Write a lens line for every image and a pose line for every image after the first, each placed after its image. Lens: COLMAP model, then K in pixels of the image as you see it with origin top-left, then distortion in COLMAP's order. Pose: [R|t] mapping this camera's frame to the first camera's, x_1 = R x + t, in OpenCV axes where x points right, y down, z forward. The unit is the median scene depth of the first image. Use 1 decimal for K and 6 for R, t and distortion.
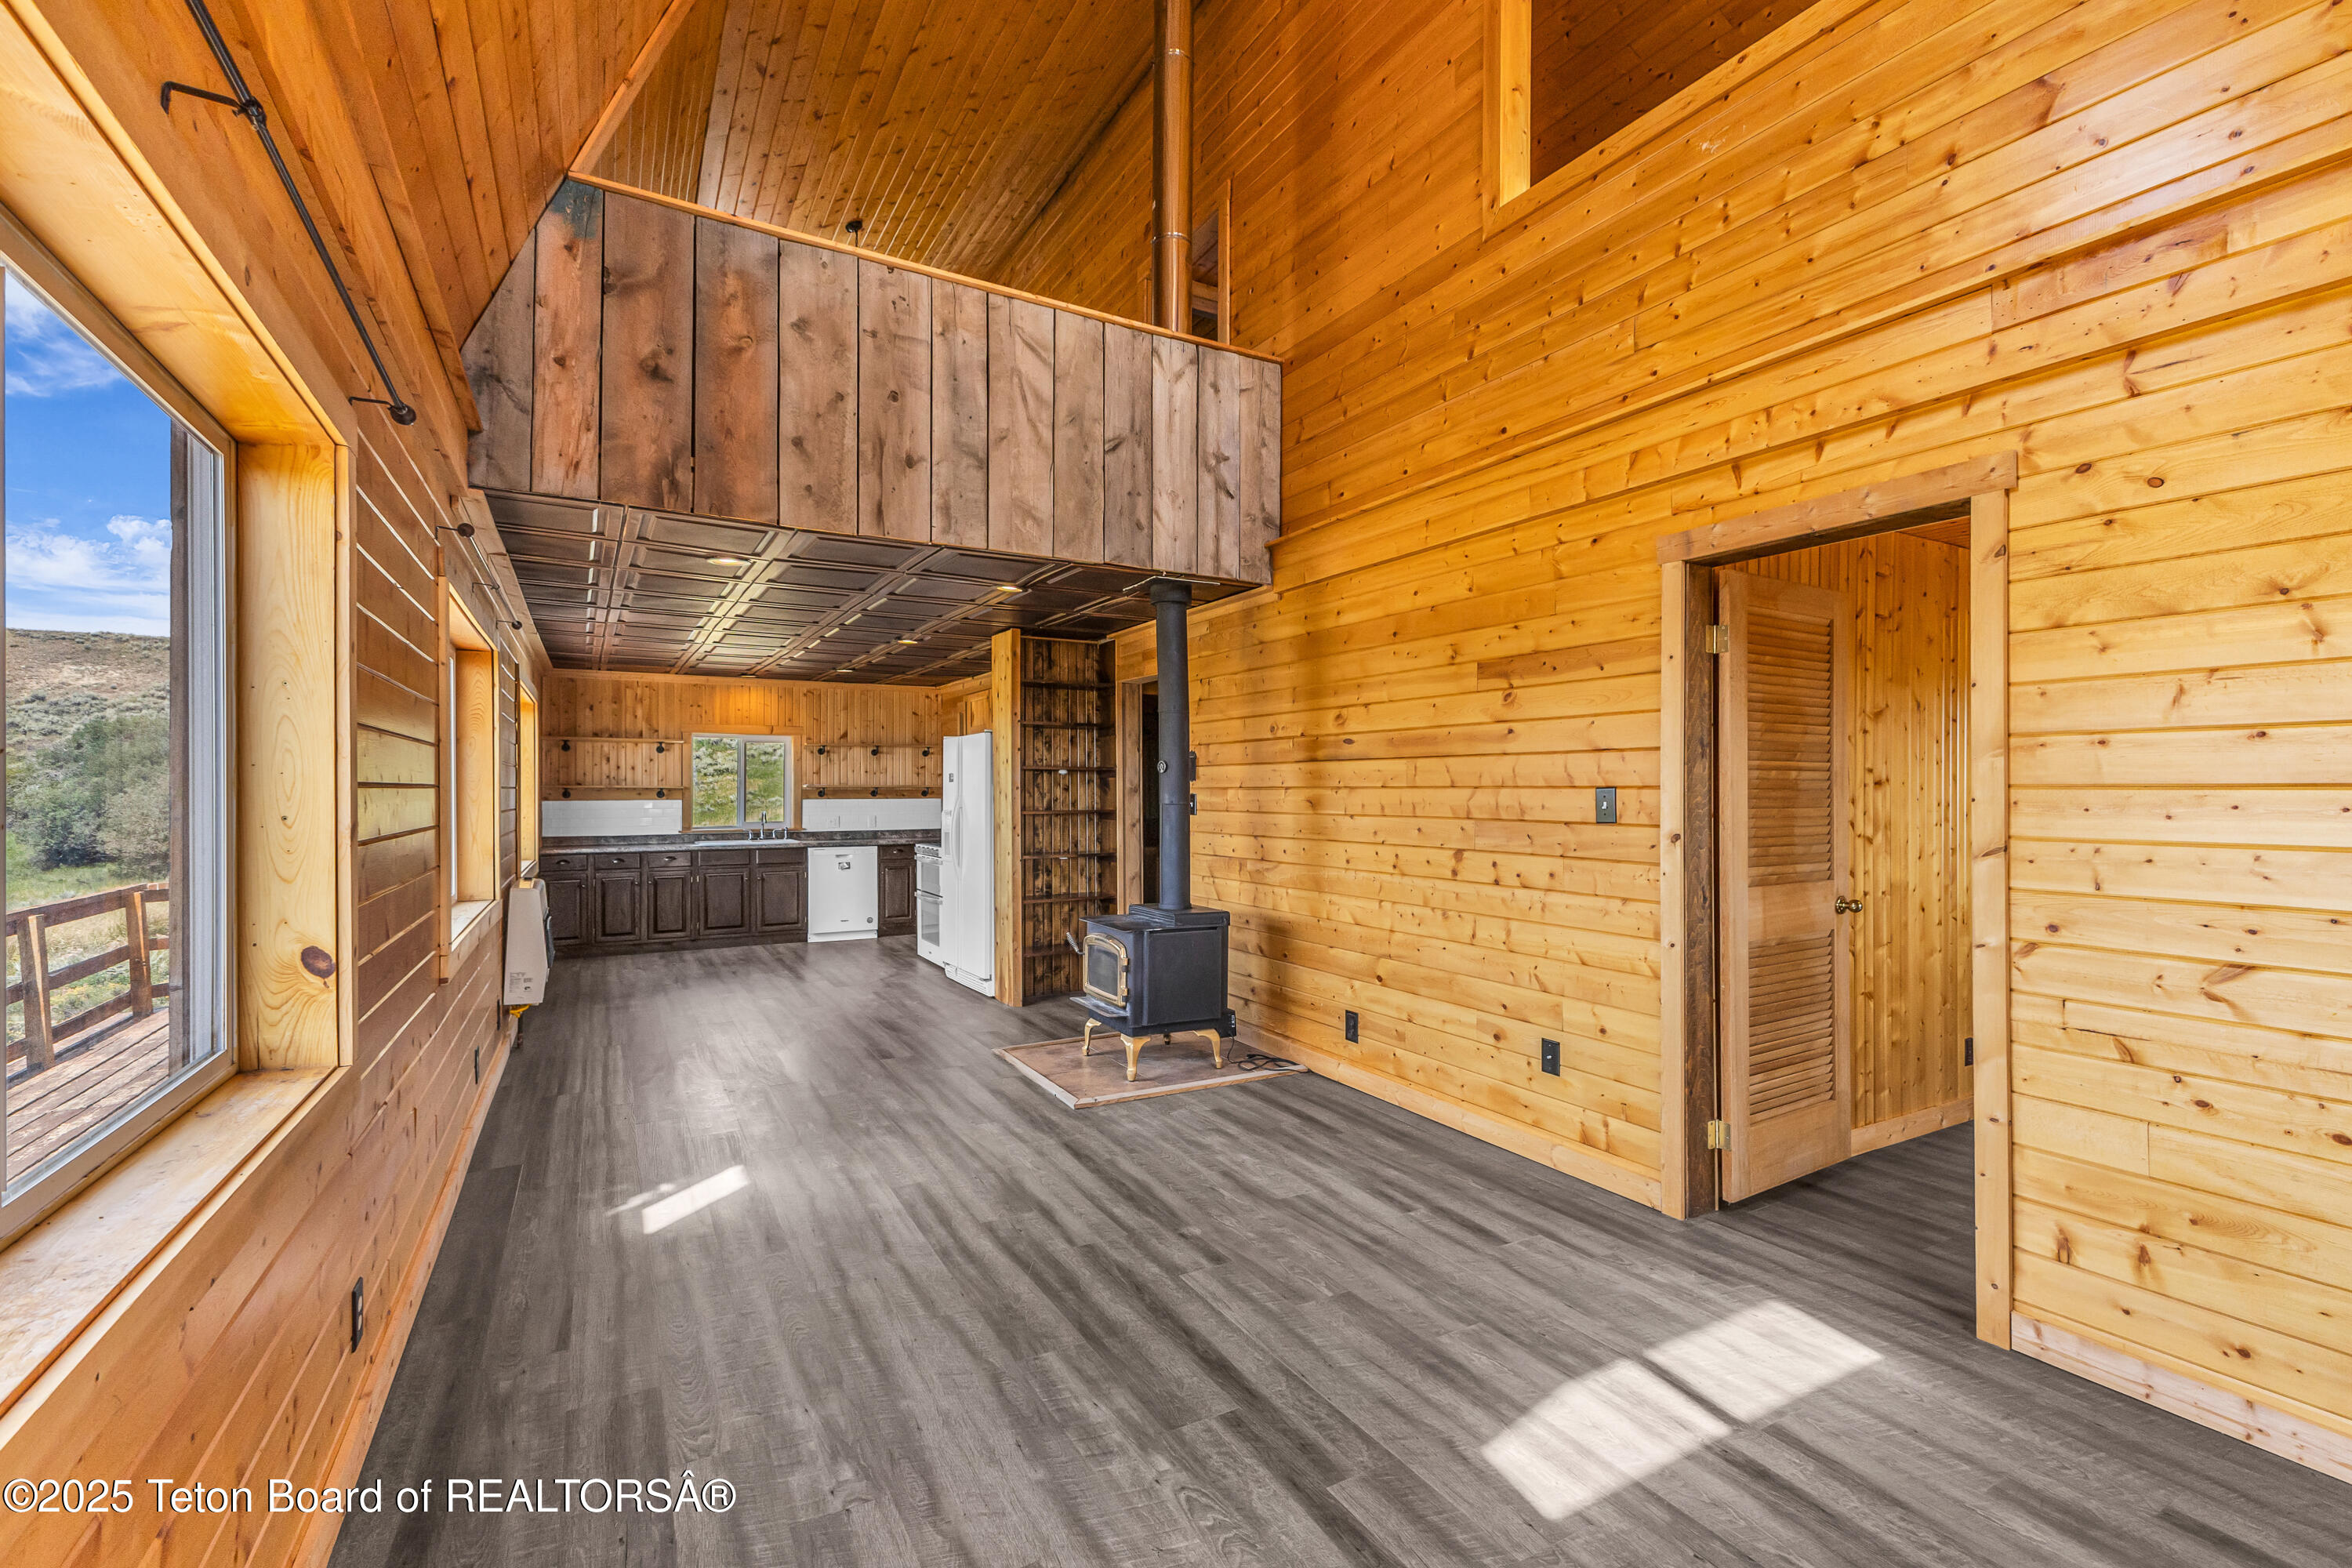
lens RADIAL K [[1018.2, 0, 1174.2], [0, 1018.2, 795.1], [0, 0, 1]] dist [0.002231, -0.000082]
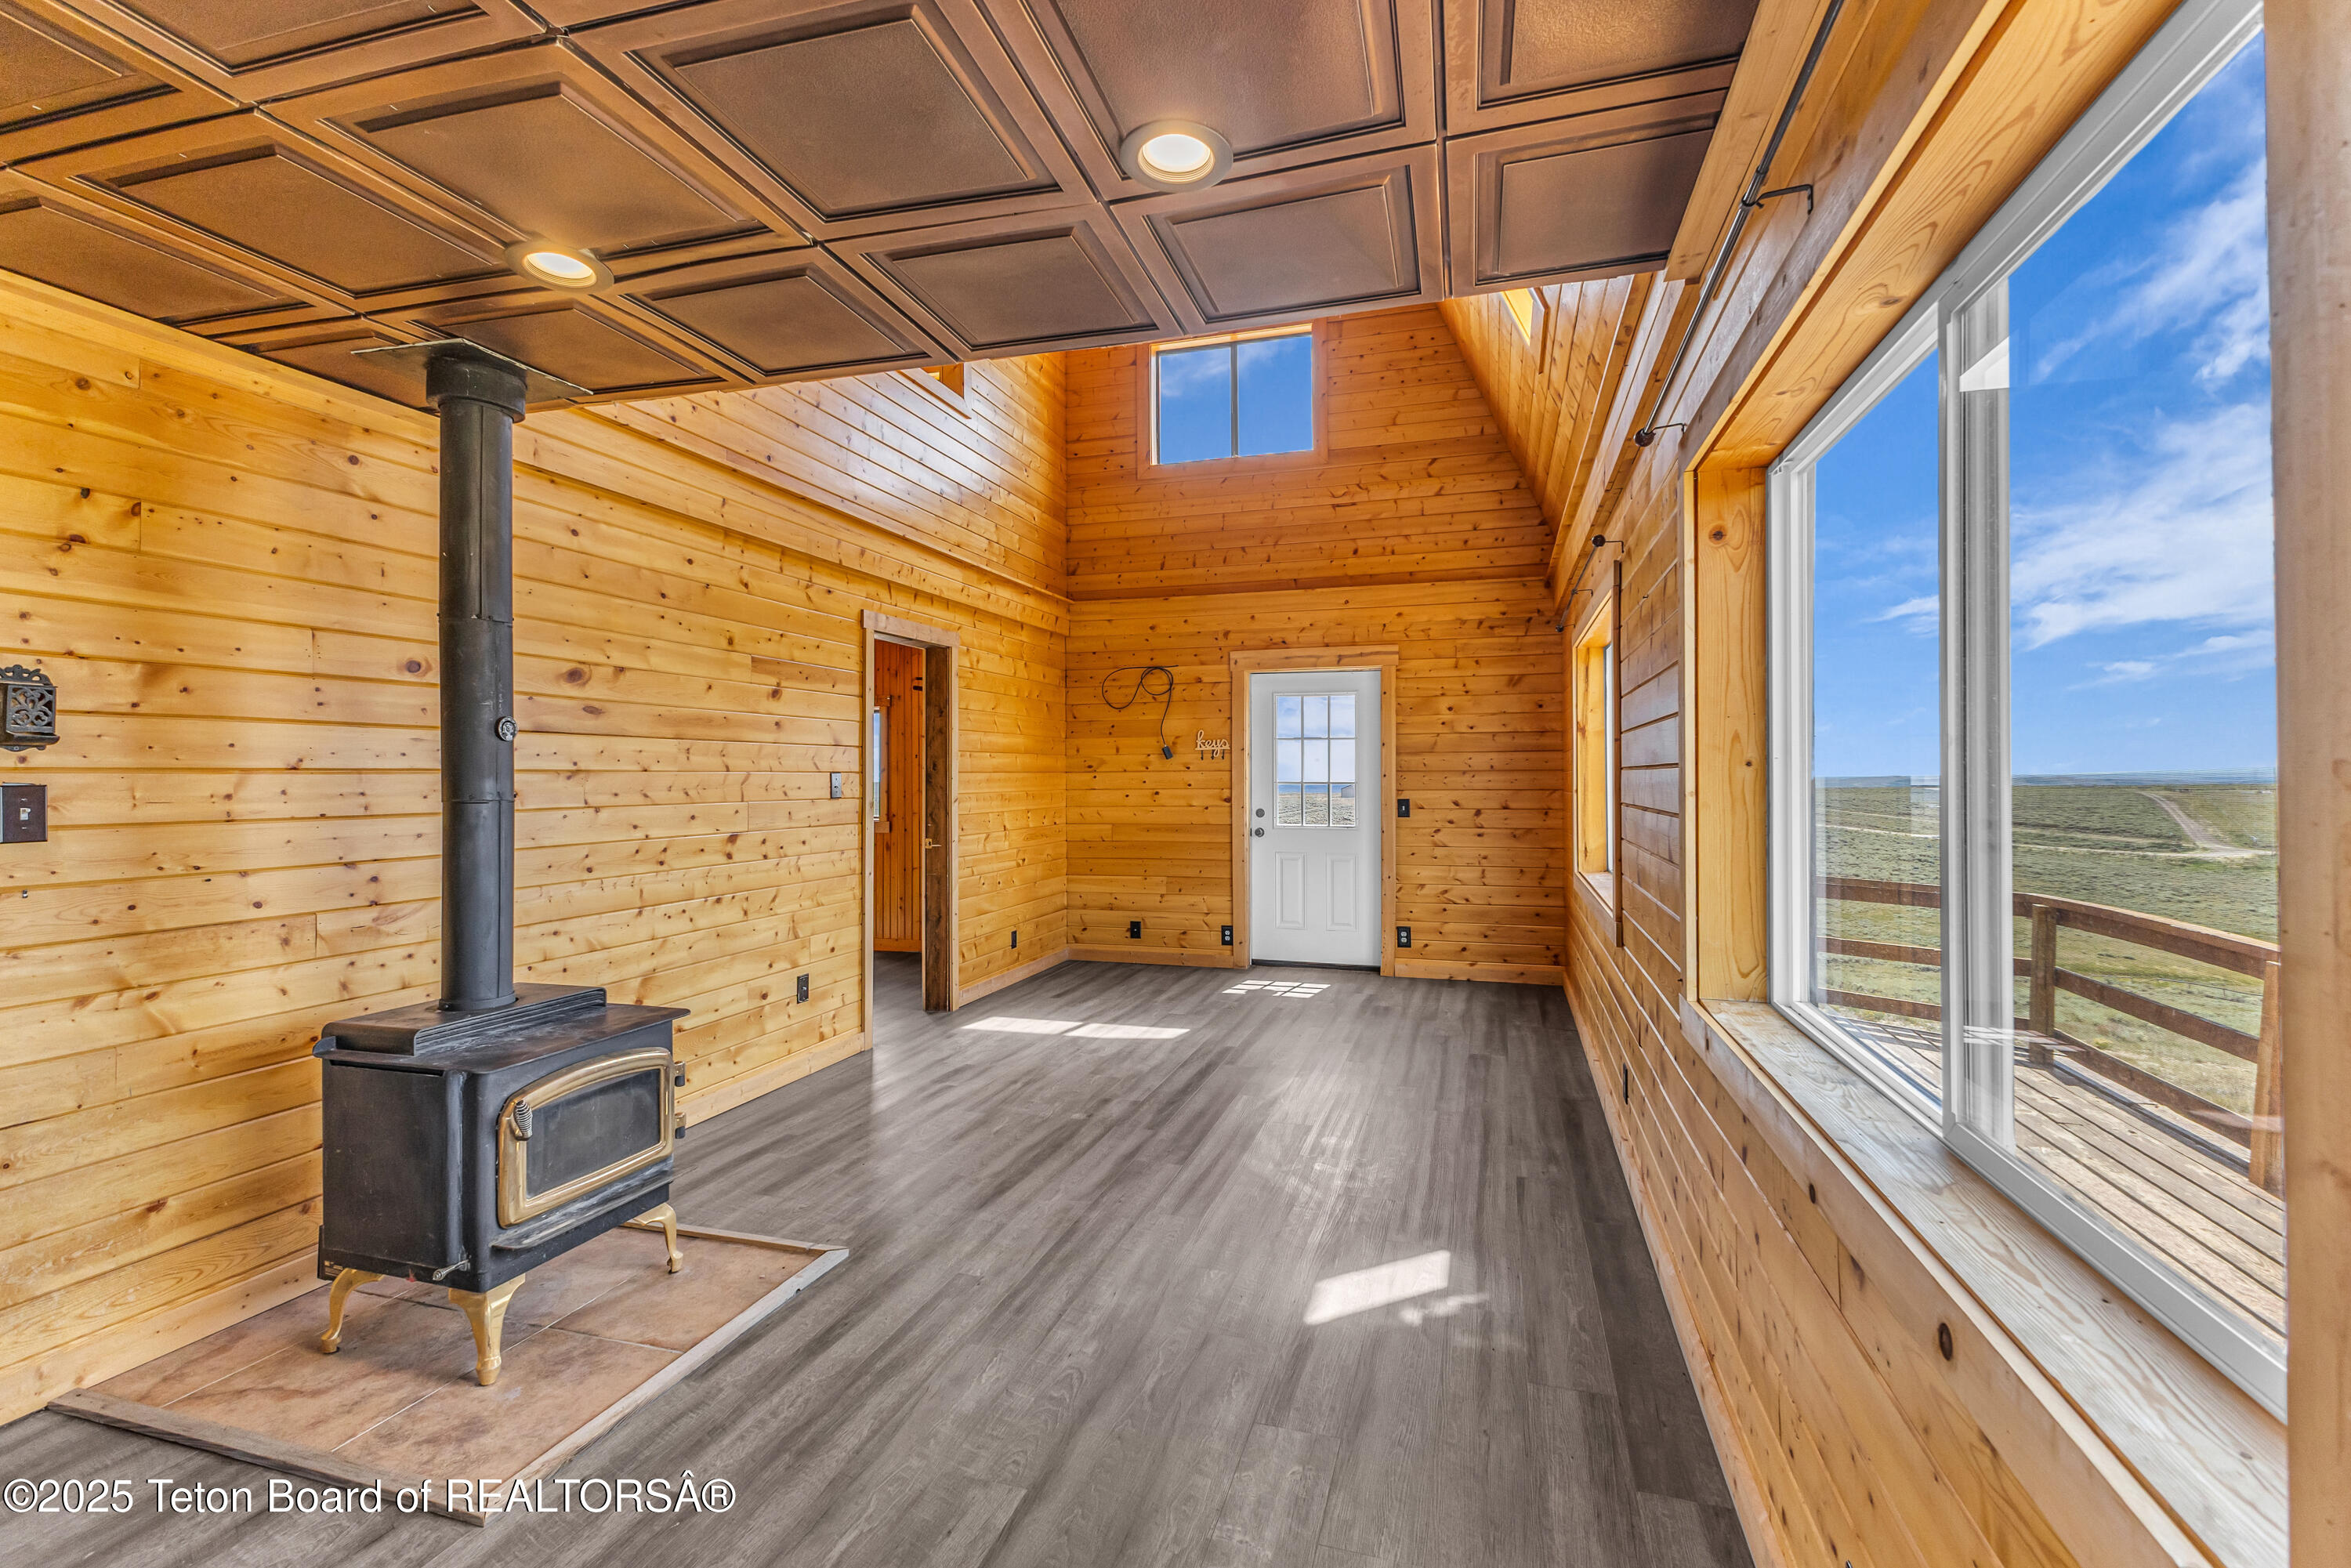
lens RADIAL K [[1084.2, 0, 1176.3], [0, 1084.2, 771.4], [0, 0, 1]] dist [0.000097, -0.000033]
pose [[-0.700011, 0.005477, 0.714111, -0.961823], [0.007158, 0.999974, -0.000653, -0.005783], [-0.714096, 0.004655, -0.700032, 1.711099]]
